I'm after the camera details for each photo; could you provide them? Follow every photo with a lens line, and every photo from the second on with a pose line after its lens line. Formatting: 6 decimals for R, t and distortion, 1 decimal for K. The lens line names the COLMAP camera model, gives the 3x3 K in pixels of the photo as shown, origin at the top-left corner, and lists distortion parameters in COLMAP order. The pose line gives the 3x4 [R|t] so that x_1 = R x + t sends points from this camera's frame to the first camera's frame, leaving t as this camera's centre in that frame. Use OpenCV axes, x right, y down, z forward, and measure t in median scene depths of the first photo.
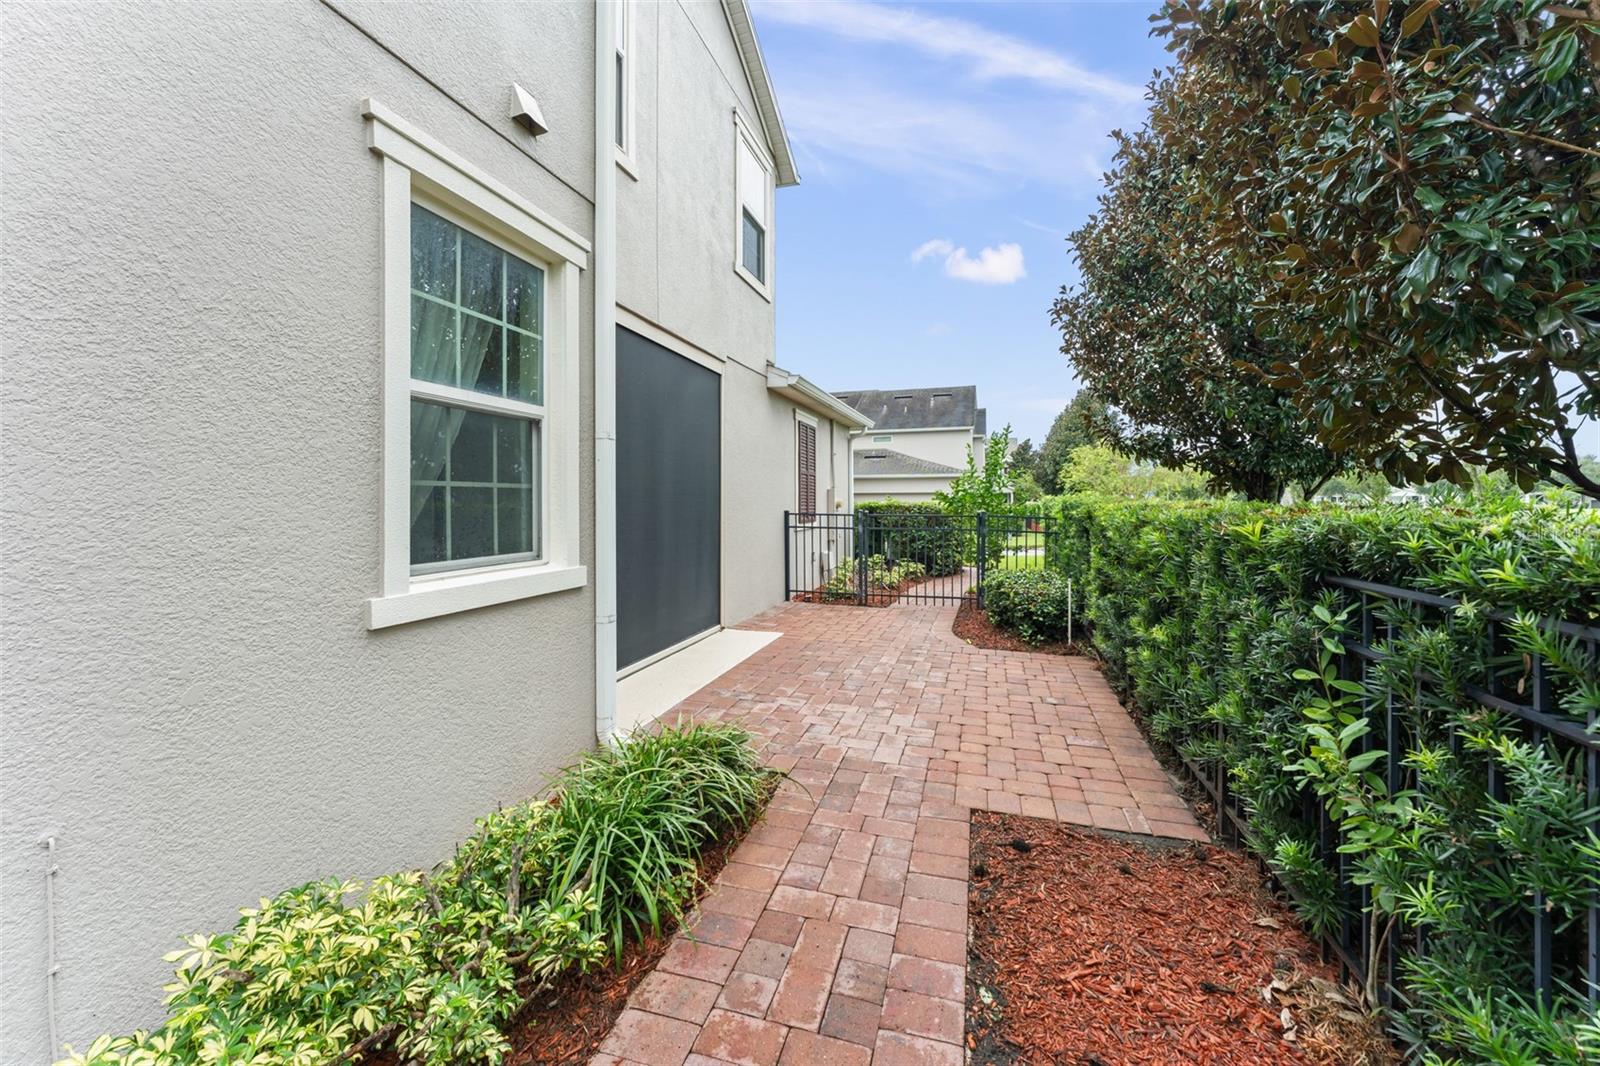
lens RADIAL K [[629.7, 0, 801.6], [0, 629.7, 503.9], [0, 0, 1]] dist [0.000237, -0.000254]
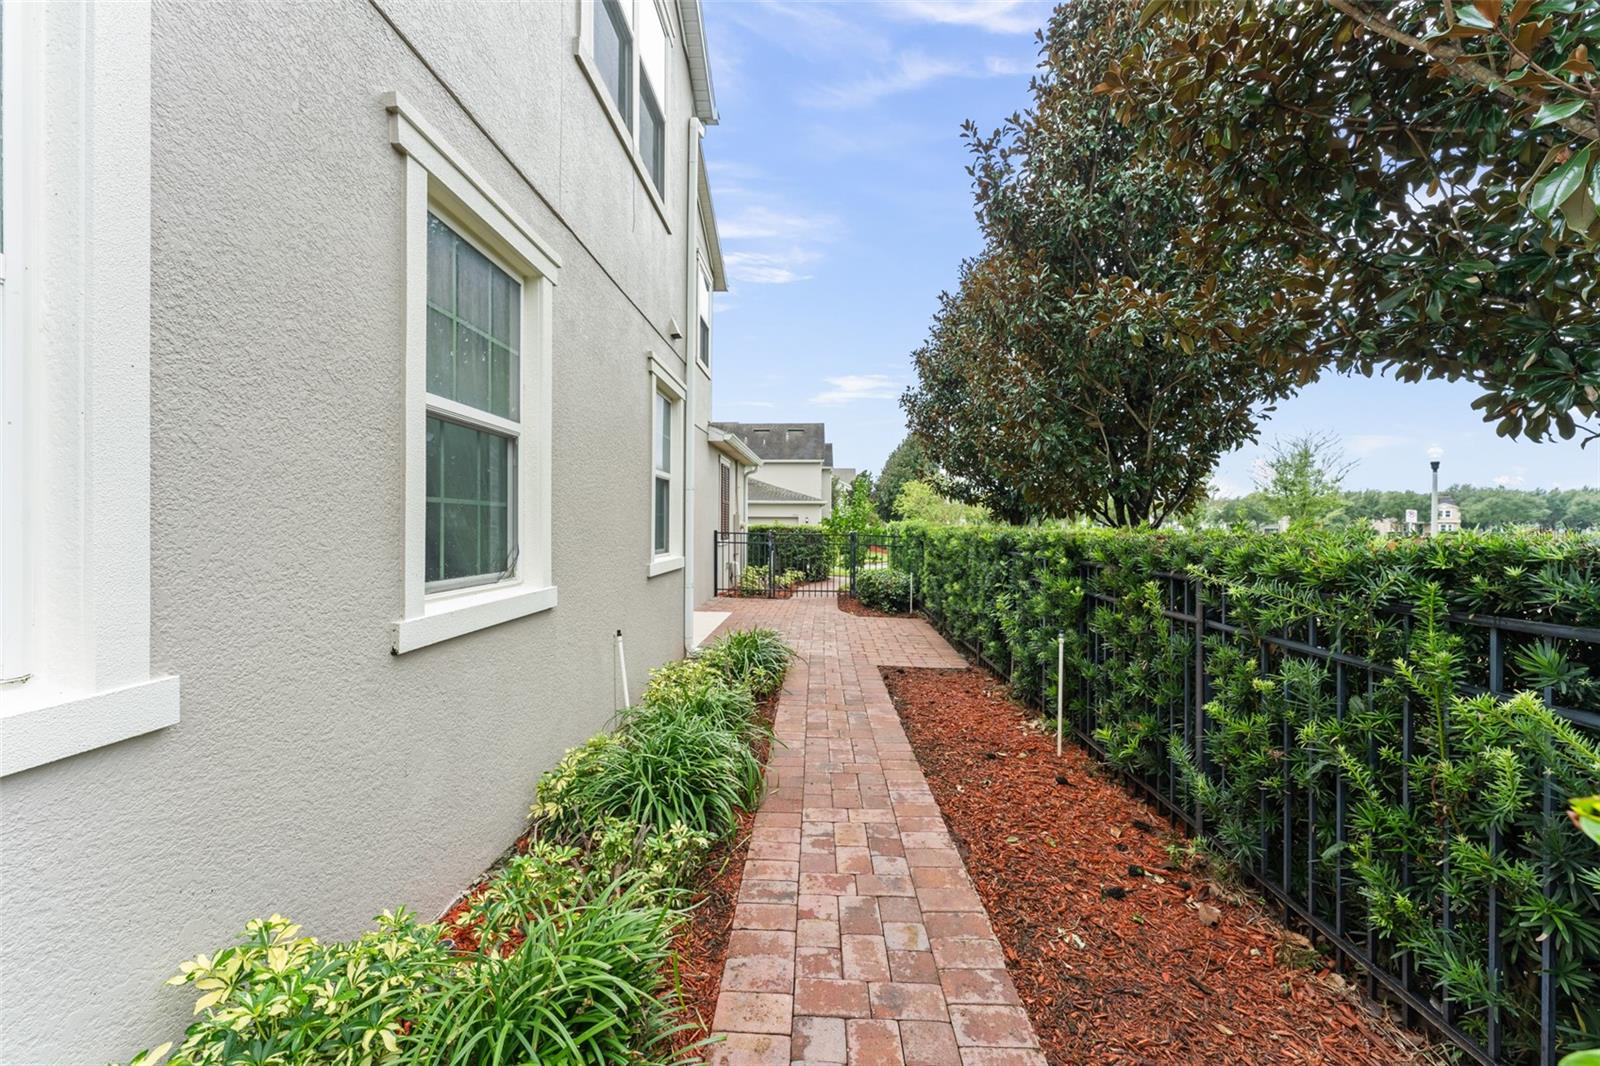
lens RADIAL K [[629.7, 0, 799.8], [0, 629.7, 529.6], [0, 0, 1]] dist [0.000237, -0.000254]
pose [[0.968524, 0.010159, 0.248714, -0.189902], [-0.011367, 0.999930, 0.003422, 0.003209], [-0.248661, -0.006141, 0.968571, -0.369373]]
